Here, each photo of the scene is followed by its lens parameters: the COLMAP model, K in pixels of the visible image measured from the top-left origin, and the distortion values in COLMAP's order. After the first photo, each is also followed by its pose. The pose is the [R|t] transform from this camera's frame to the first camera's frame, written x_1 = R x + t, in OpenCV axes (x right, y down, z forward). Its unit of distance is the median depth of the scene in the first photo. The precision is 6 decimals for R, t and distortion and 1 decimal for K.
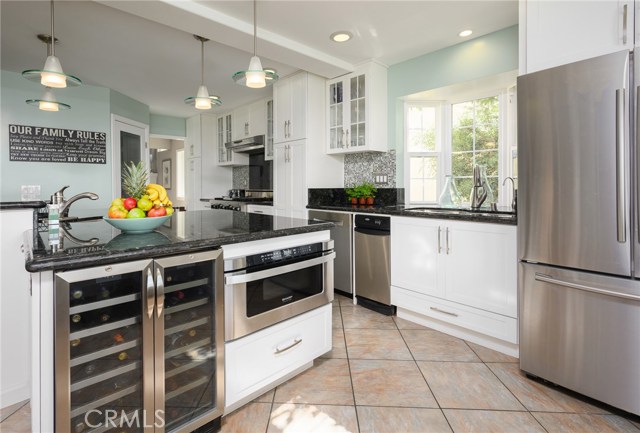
lens RADIAL K [[301.1, 0, 318.3], [0, 301.1, 187.9], [0, 0, 1]] dist [0.002301, 0.000269]
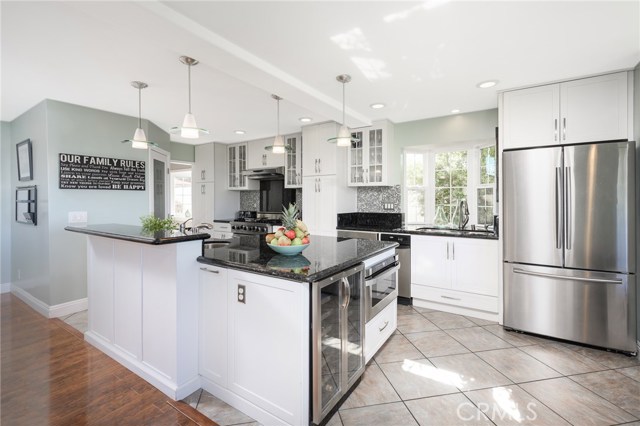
lens RADIAL K [[288.2, 0, 322.6], [0, 288.2, 199.4], [0, 0, 1]] dist [-0.000732, -0.000069]
pose [[0.967472, 0.005334, 0.252922, -0.401400], [-0.004158, 0.999978, -0.005184, -0.051418], [-0.252944, 0.003964, 0.967473, -0.167107]]
